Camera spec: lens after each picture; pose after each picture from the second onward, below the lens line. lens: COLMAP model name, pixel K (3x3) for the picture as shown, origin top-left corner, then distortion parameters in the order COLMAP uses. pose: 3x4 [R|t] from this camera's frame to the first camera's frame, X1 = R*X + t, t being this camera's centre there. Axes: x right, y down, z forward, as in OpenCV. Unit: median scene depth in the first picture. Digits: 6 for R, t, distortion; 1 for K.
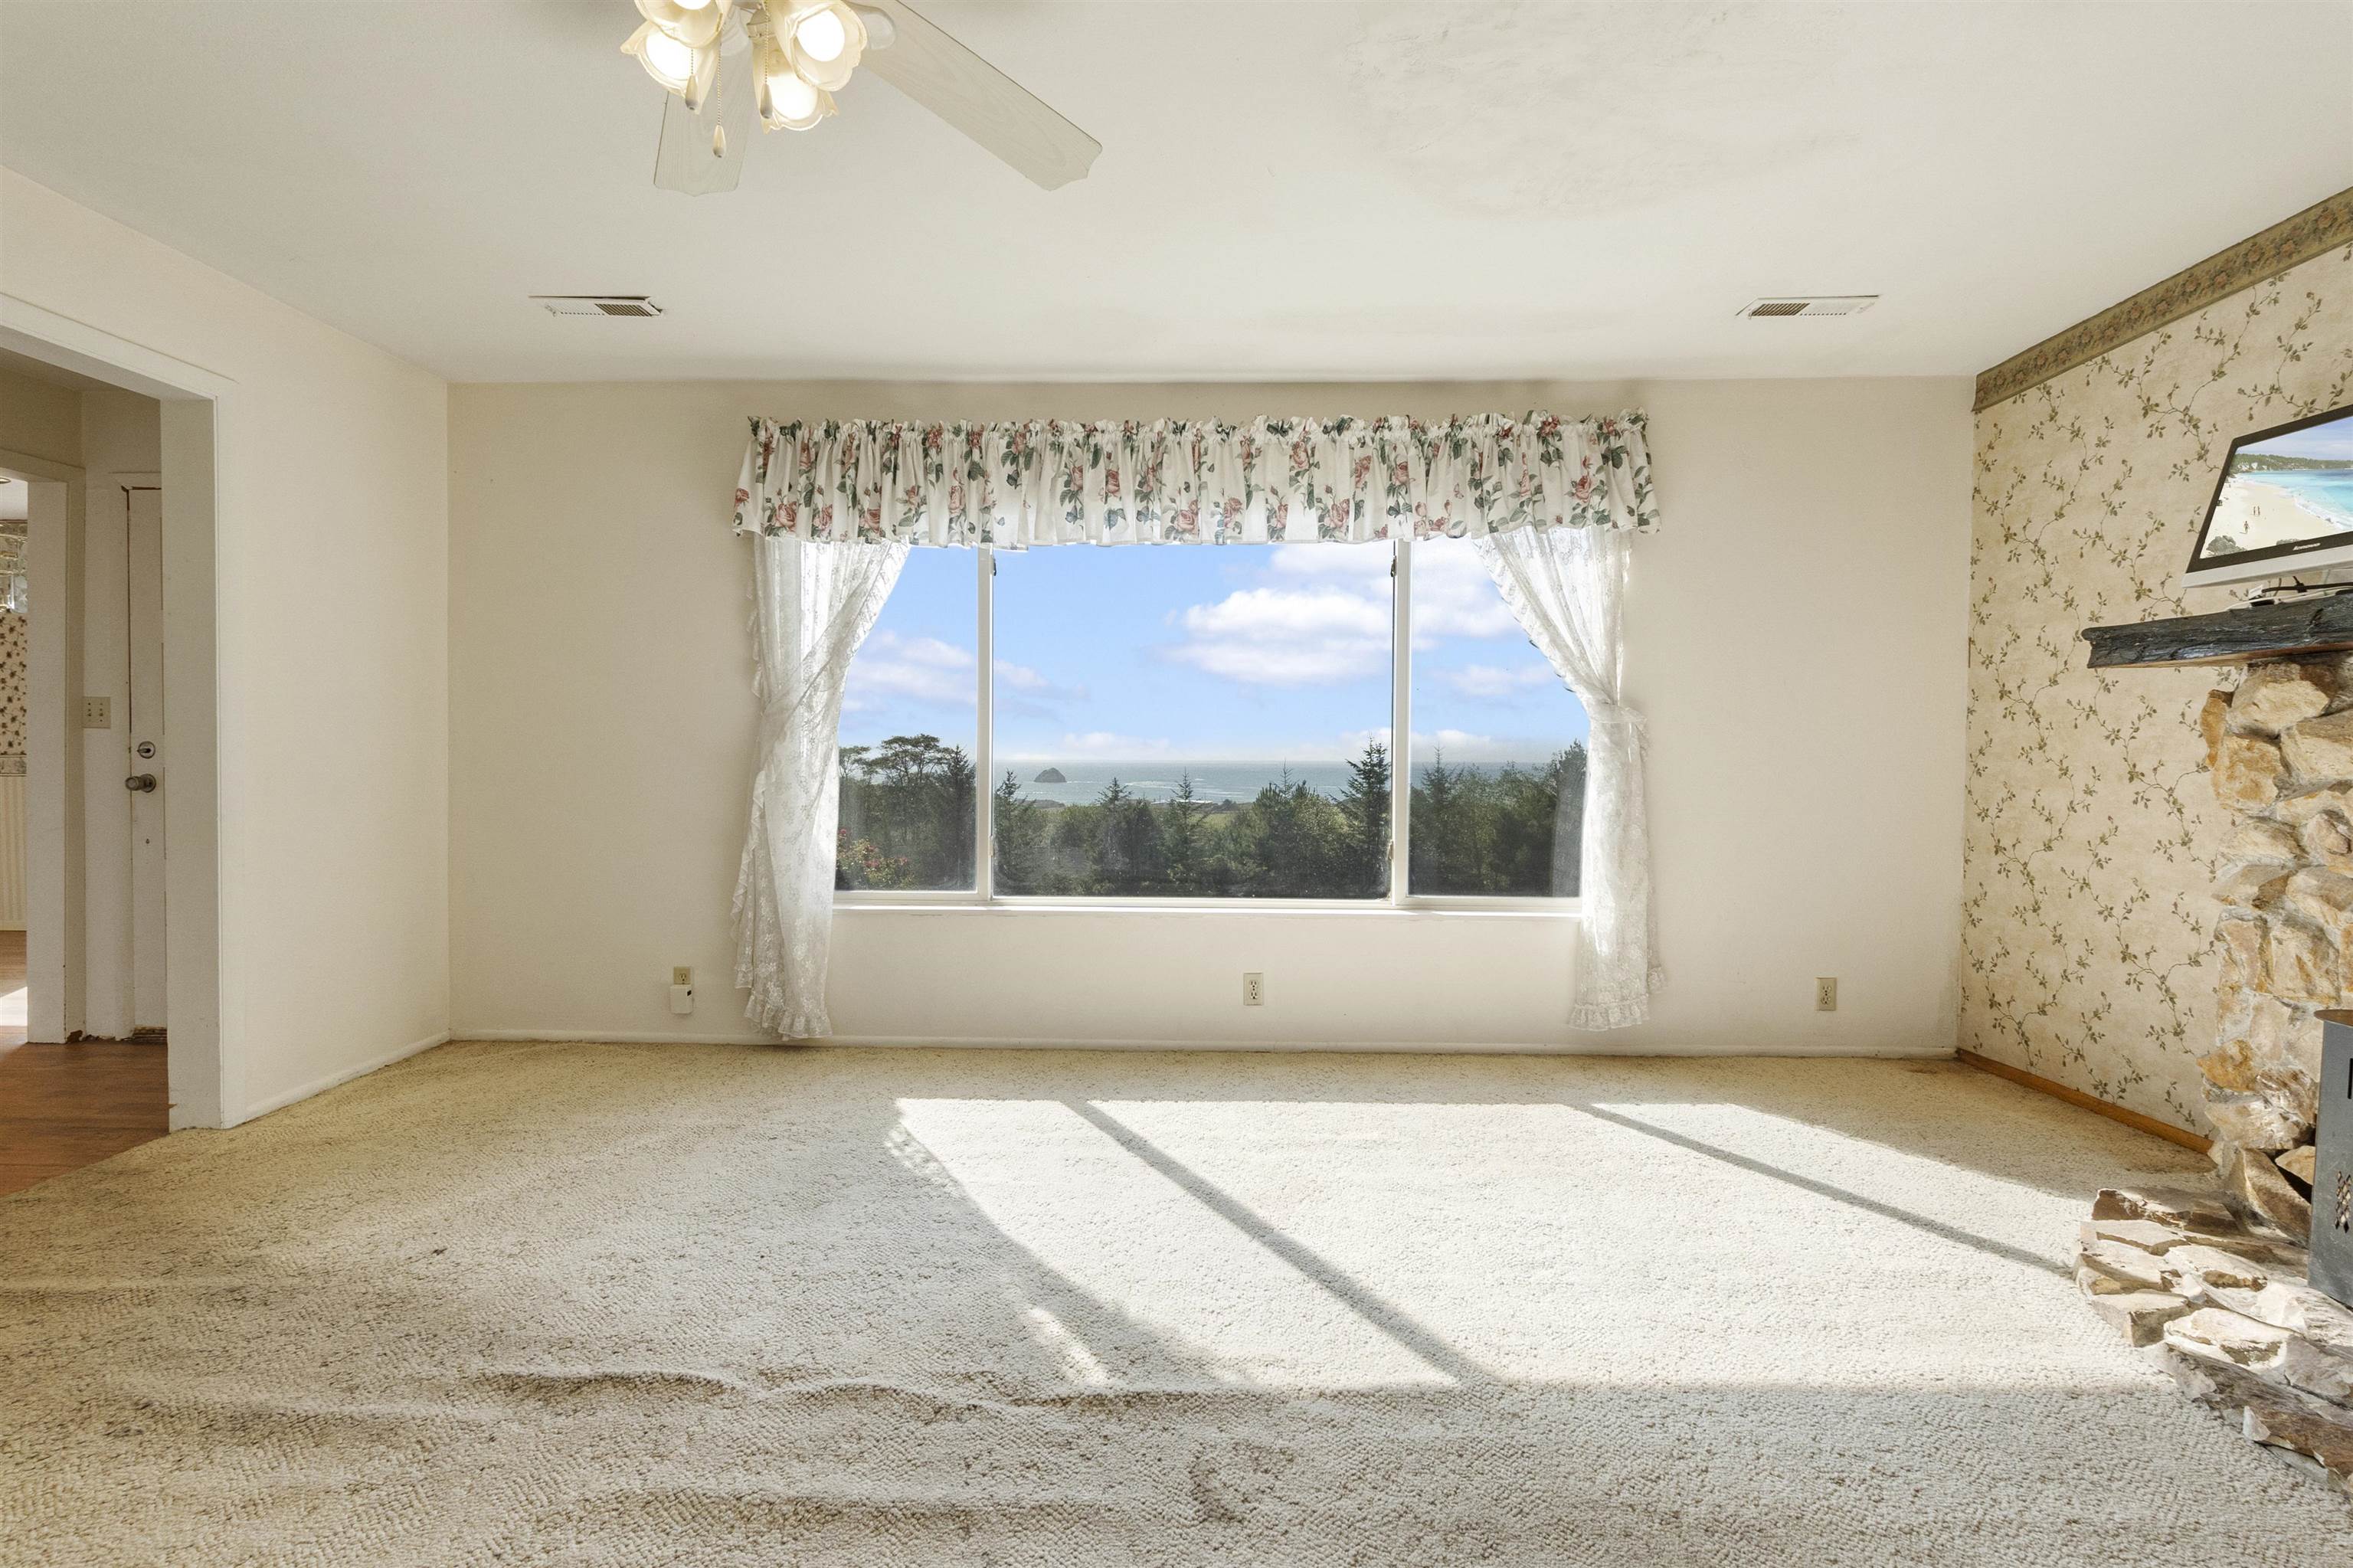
lens RADIAL K [[1095.3, 0, 1177.9], [0, 1095.3, 779.2], [0, 0, 1]] dist [-0.009117, 0.001346]
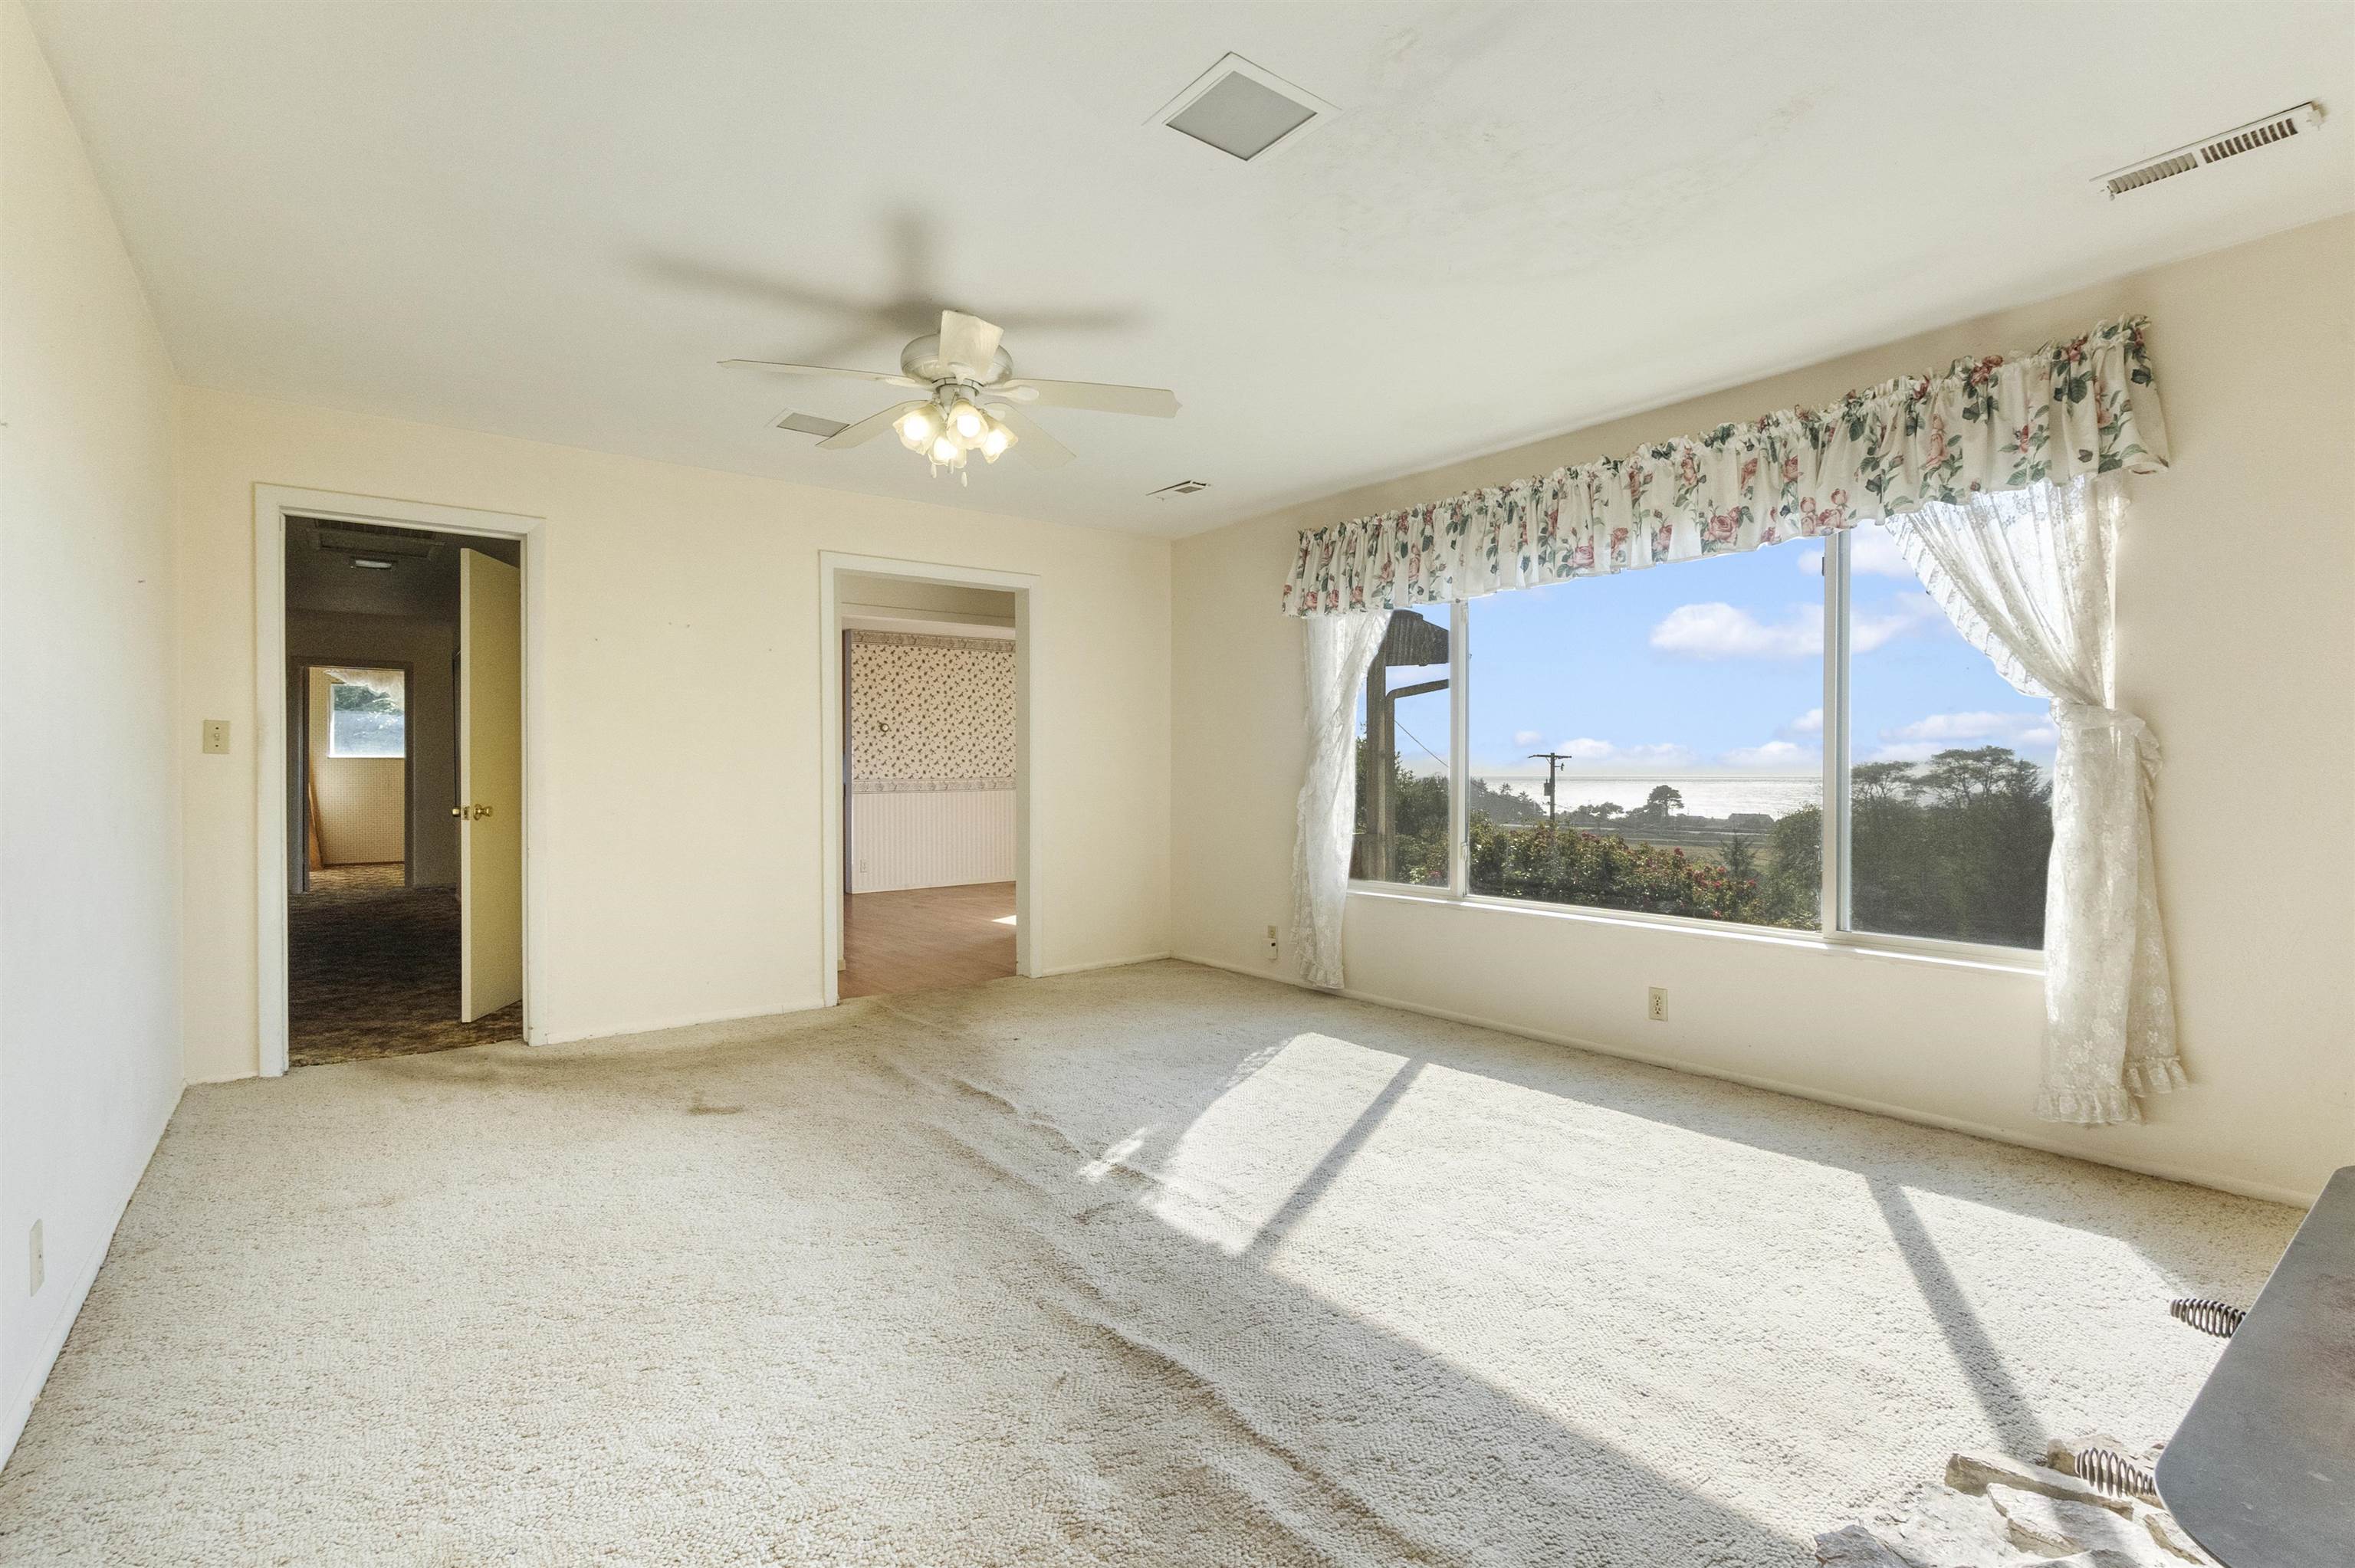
lens RADIAL K [[1096.0, 0, 1153.1], [0, 1096.0, 778.1], [0, 0, 1]] dist [-0.009117, 0.001346]
pose [[0.614506, -0.002400, -0.788908, 0.601441], [-0.011428, 0.999863, -0.011943, 0.000060], [0.788829, 0.016354, 0.614395, 0.007704]]
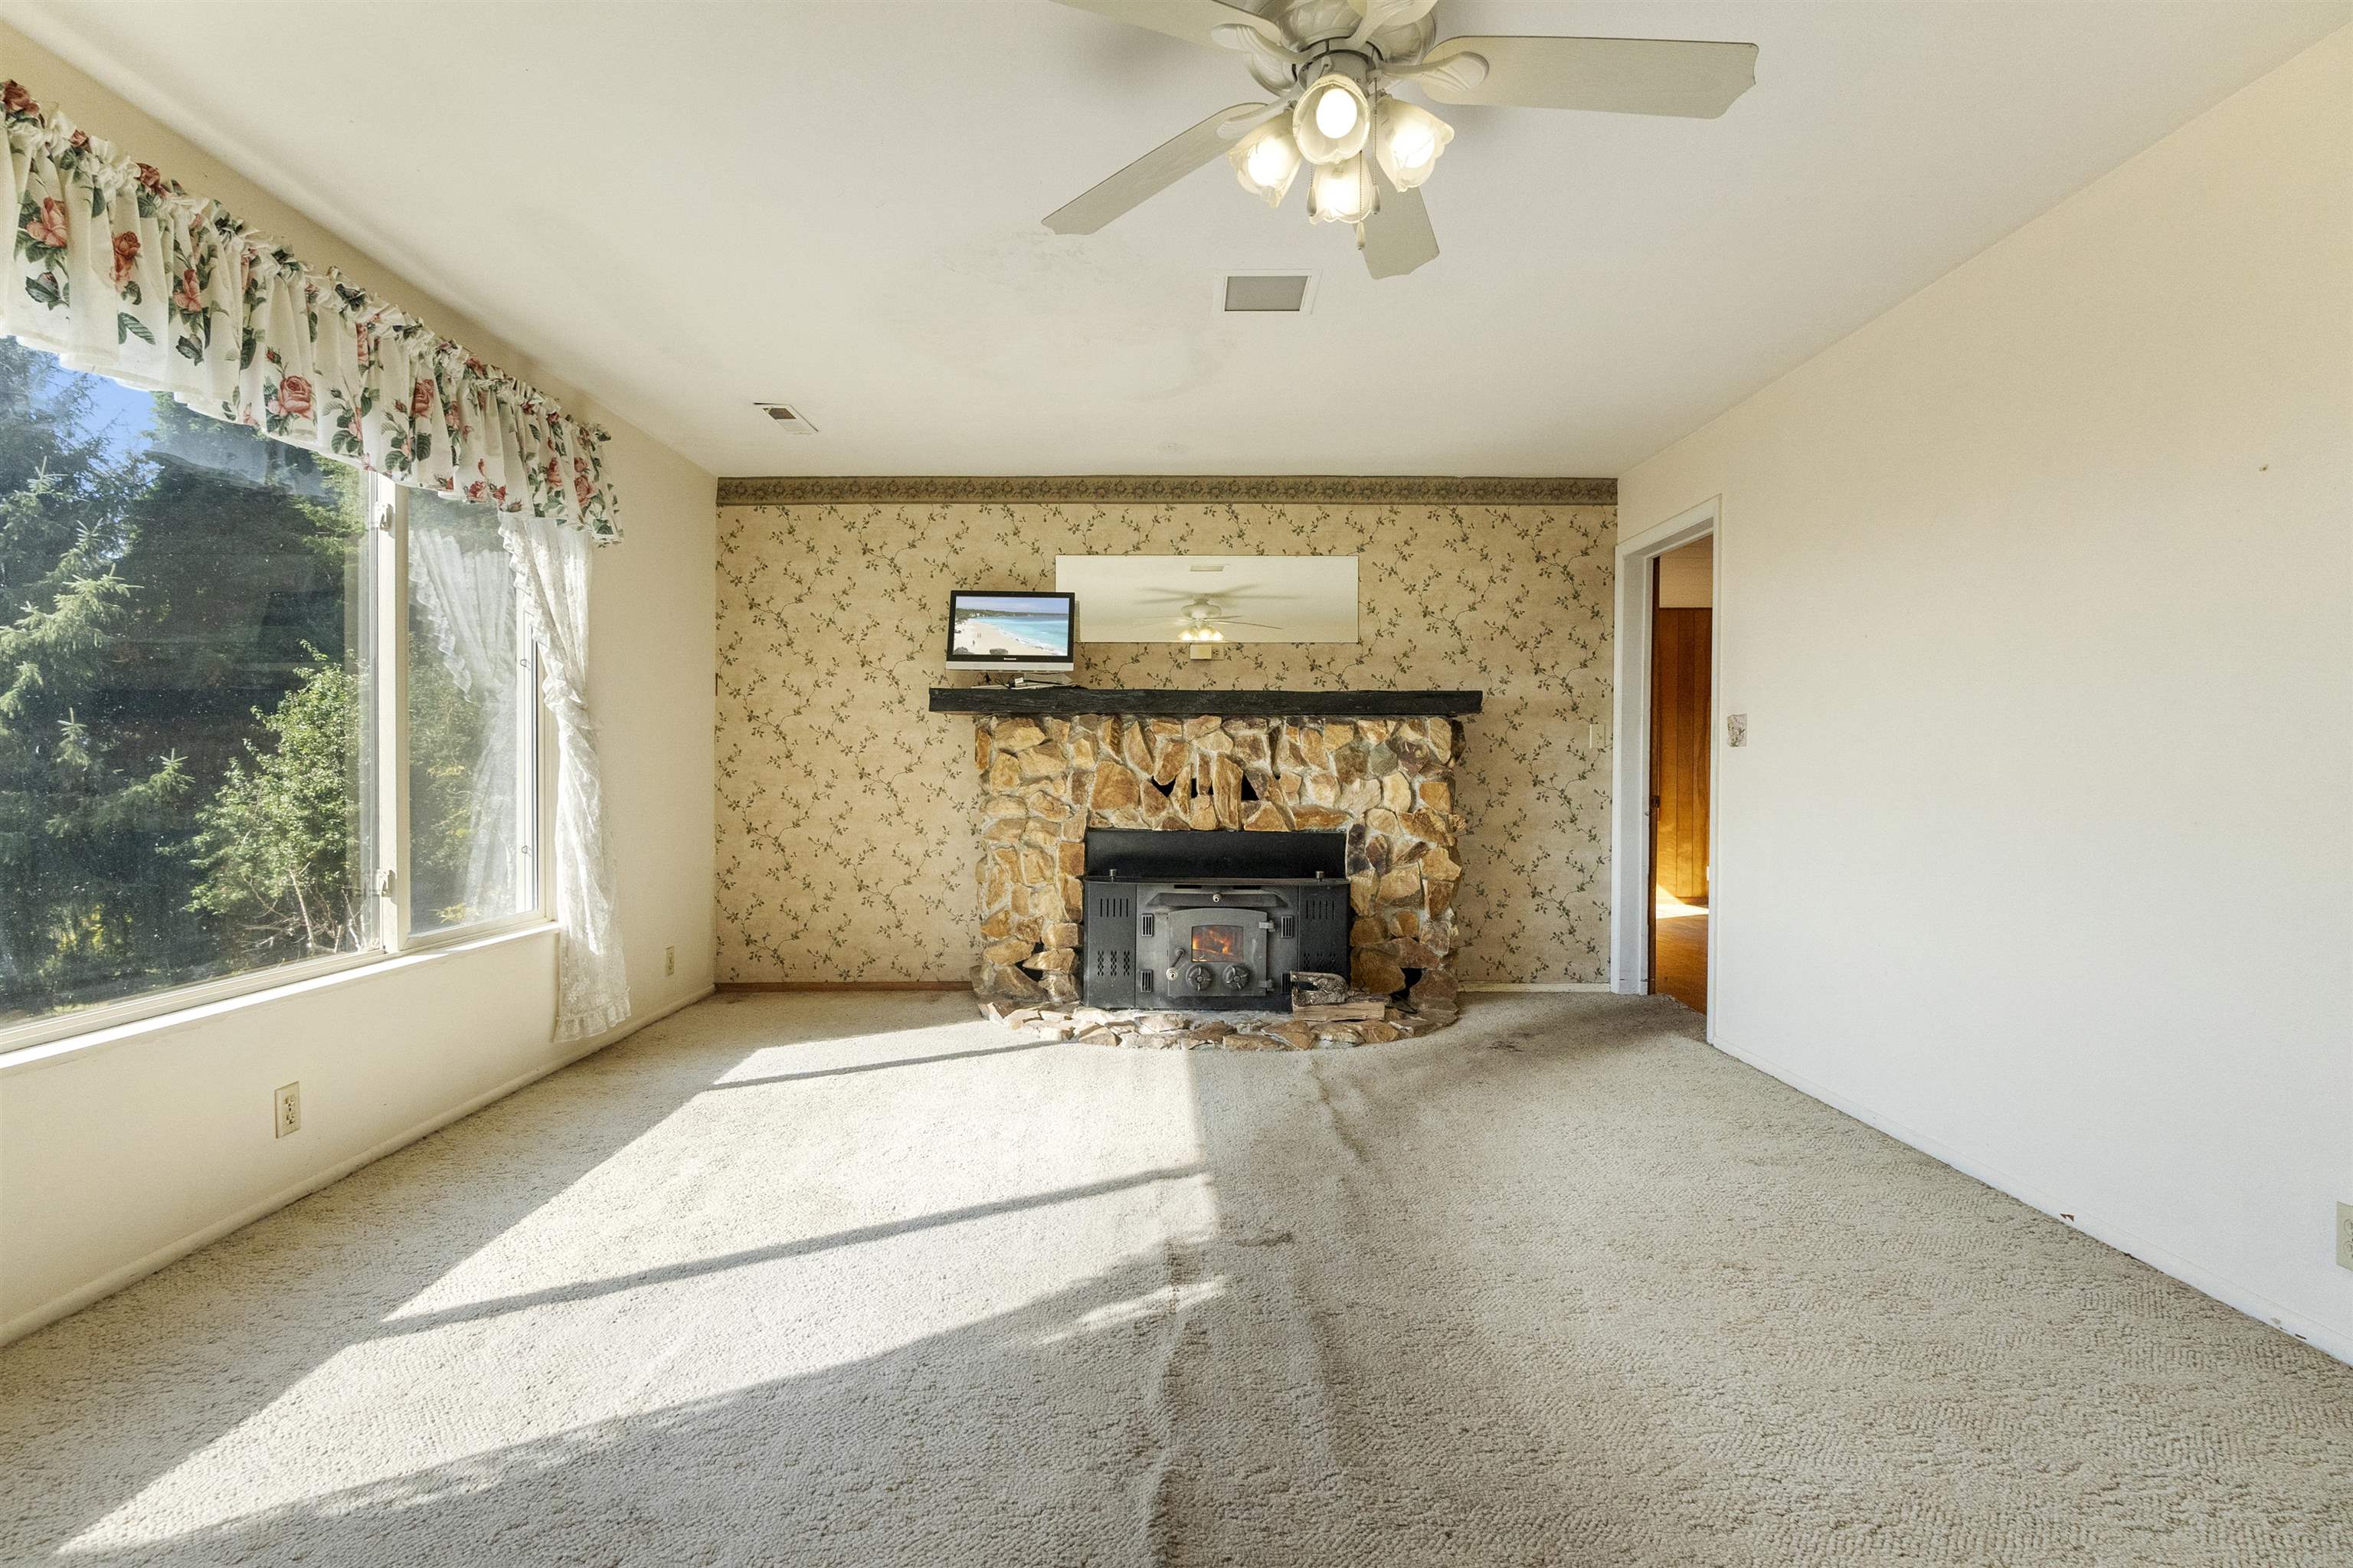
lens RADIAL K [[1095.3, 0, 1181.0], [0, 1095.3, 778.8], [0, 0, 1]] dist [-0.009117, 0.001346]
pose [[-0.046226, -0.012938, 0.998847, -0.637781], [0.016106, 0.999776, 0.013696, -0.010371], [-0.998801, 0.016721, -0.046007, 0.500812]]
